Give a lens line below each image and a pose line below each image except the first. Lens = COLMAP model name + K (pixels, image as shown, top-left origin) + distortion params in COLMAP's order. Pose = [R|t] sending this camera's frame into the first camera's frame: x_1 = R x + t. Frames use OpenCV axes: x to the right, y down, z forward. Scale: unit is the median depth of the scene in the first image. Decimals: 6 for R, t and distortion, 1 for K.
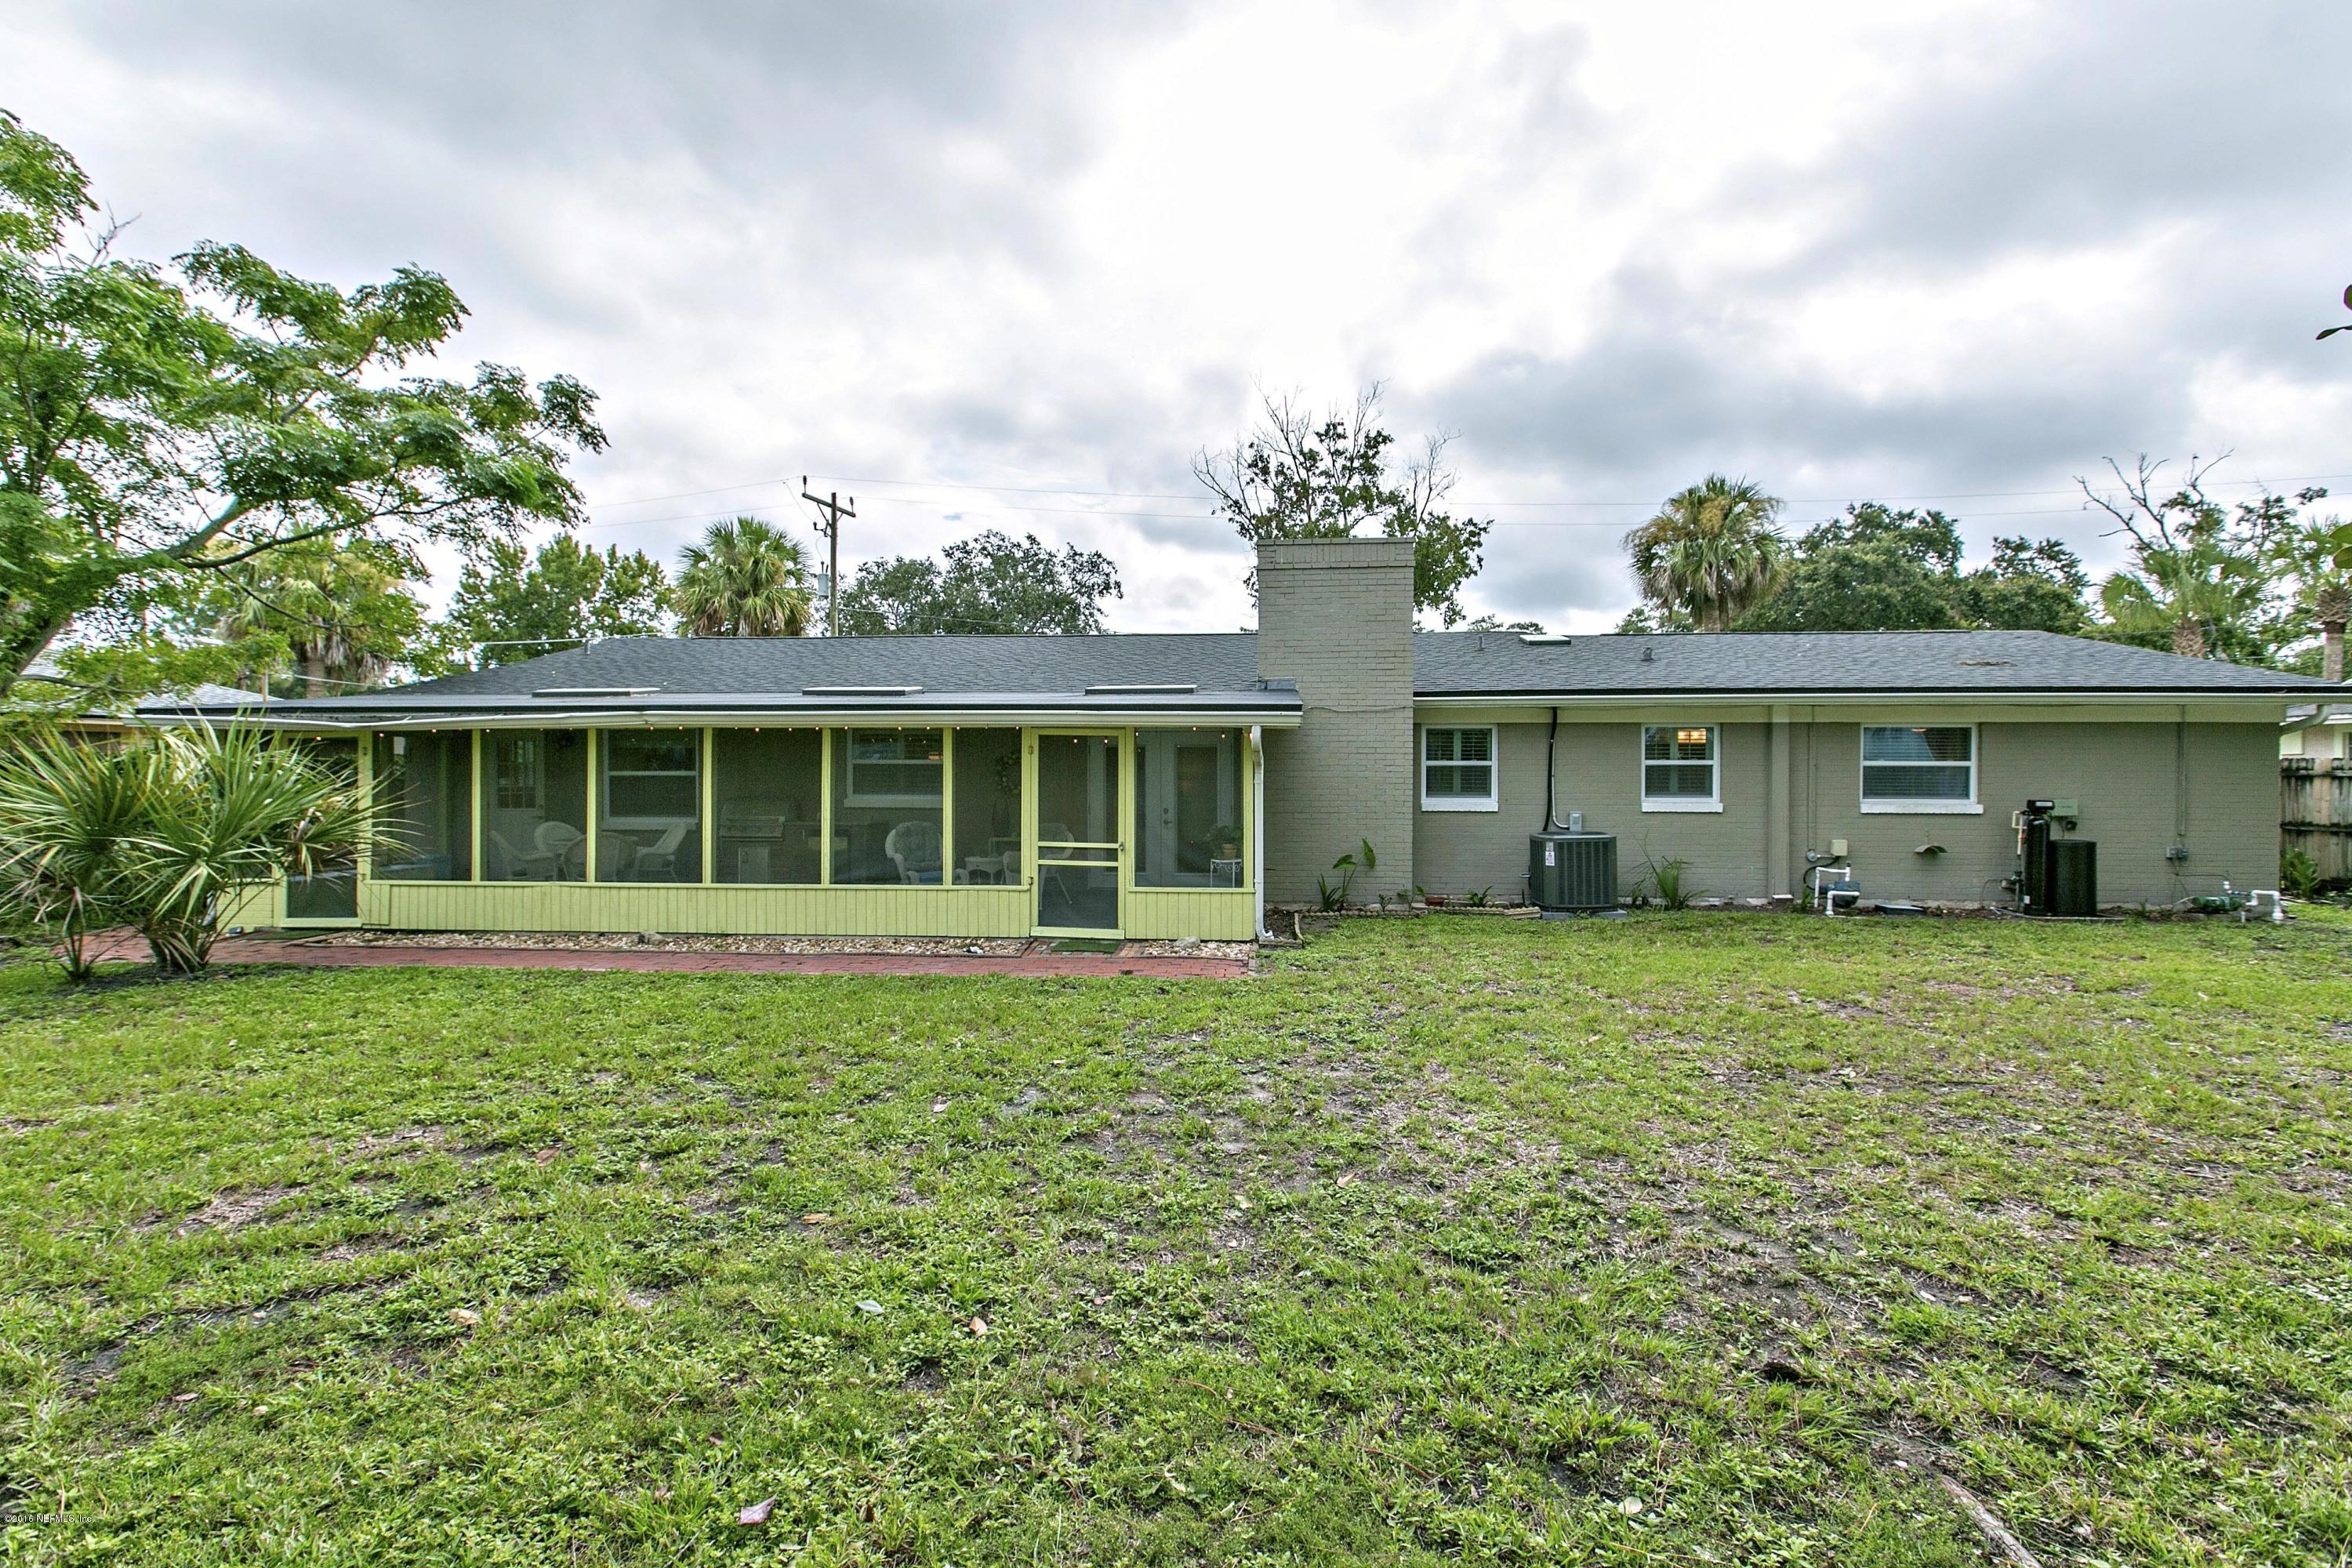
lens RADIAL K [[1082.5, 0, 1225.8], [0, 1082.5, 757.3], [0, 0, 1]] dist [-0.036294, -0.007771]
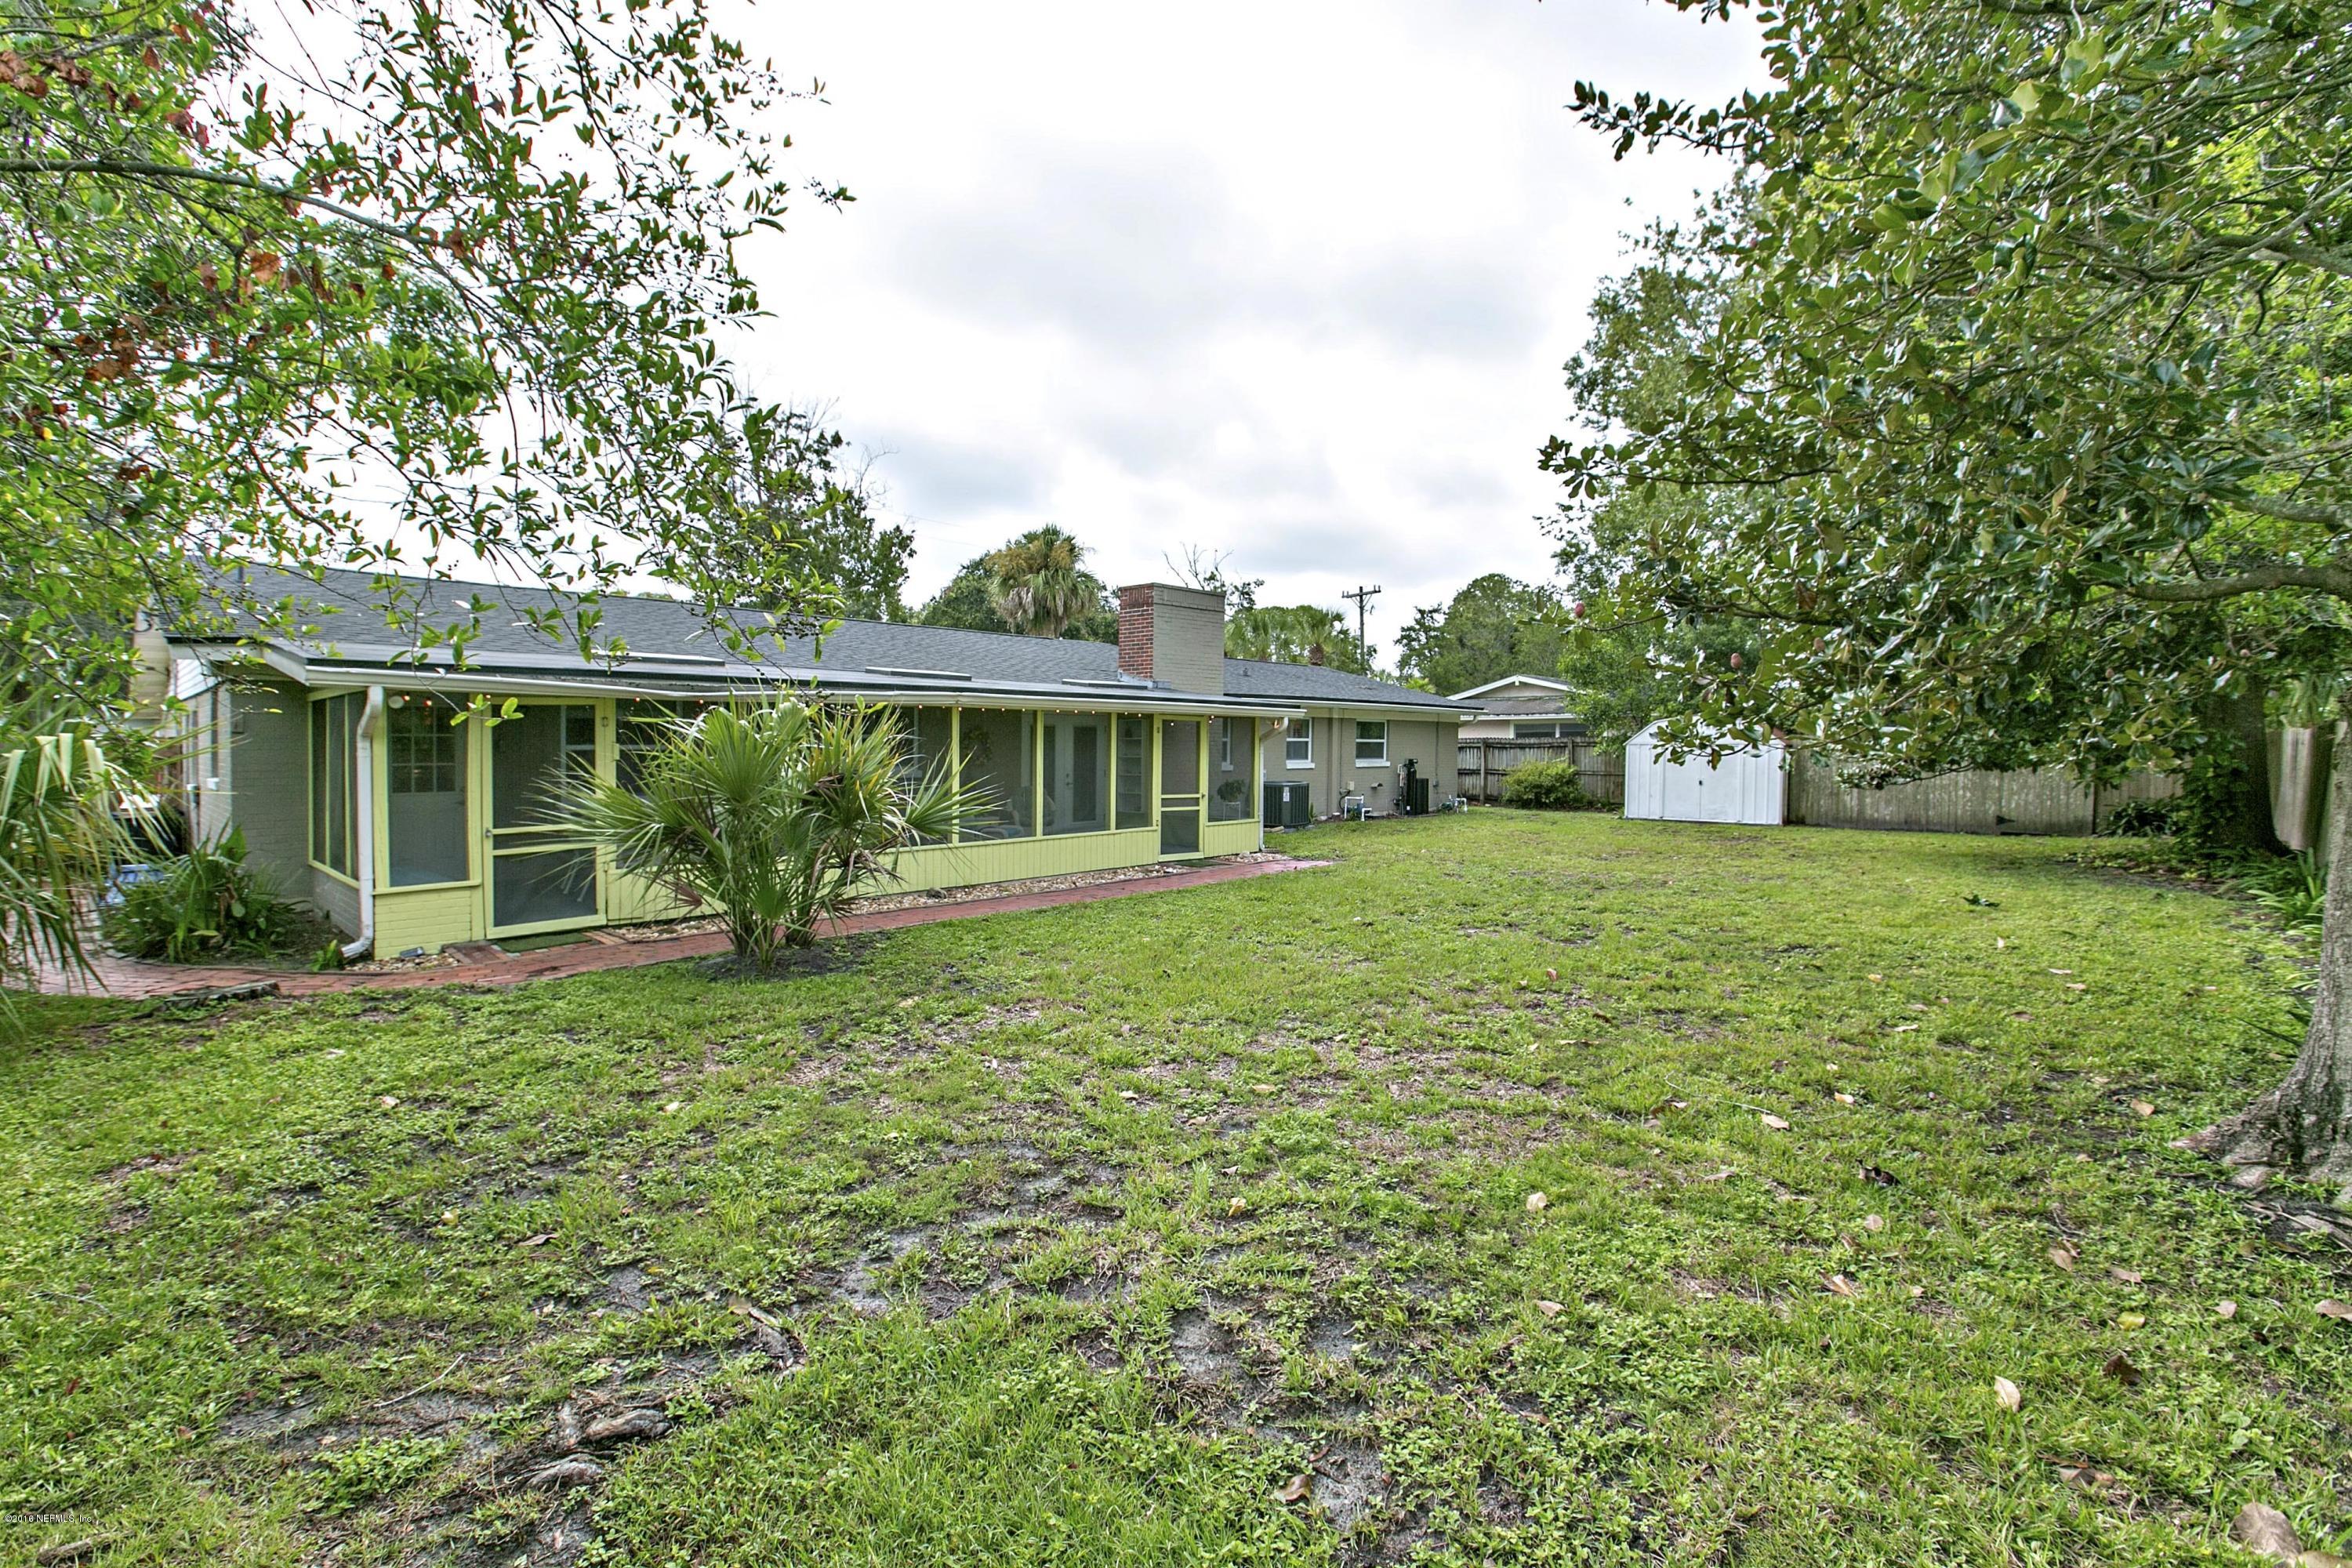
lens RADIAL K [[1318.9, 0, 967.0], [0, 1318.9, 777.0], [0, 0, 1]] dist [-0.008584, -0.000613]
pose [[0.591742, -0.020843, 0.805858, -1.720325], [-0.011829, 0.999334, 0.034533, -0.002629], [-0.806041, -0.029967, 0.591101, 0.182614]]
